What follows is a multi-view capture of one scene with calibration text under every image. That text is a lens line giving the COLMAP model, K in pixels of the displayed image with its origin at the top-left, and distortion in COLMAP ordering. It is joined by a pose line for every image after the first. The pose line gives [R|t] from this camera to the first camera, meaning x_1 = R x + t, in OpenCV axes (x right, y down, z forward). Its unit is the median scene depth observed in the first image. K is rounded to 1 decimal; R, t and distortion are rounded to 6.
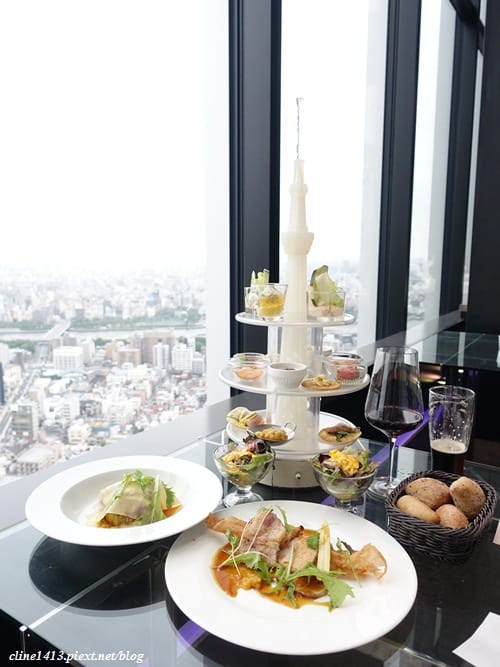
lens RADIAL K [[514.6, 0, 255.0], [0, 514.6, 339.3], [0, 0, 1]] dist [-0.010425, 0.006788]
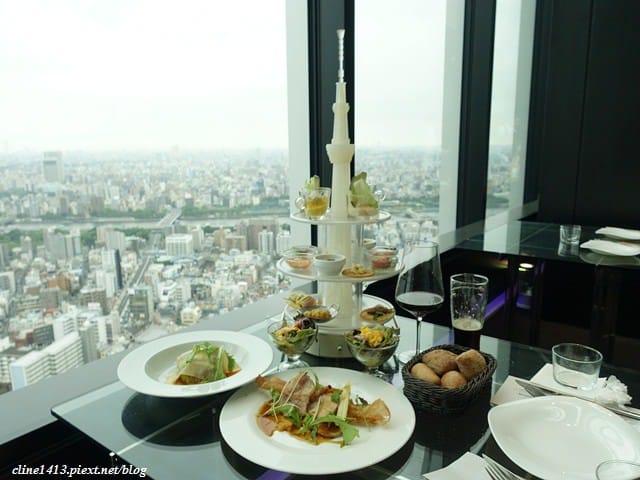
lens RADIAL K [[493.8, 0, 324.2], [0, 493.8, 245.8], [0, 0, 1]] dist [-0.010425, 0.006788]
pose [[0.997984, -0.004480, -0.063311, 0.141437], [0.007000, 0.999189, 0.039644, -0.024071], [0.063082, -0.040007, 0.997206, -0.175418]]
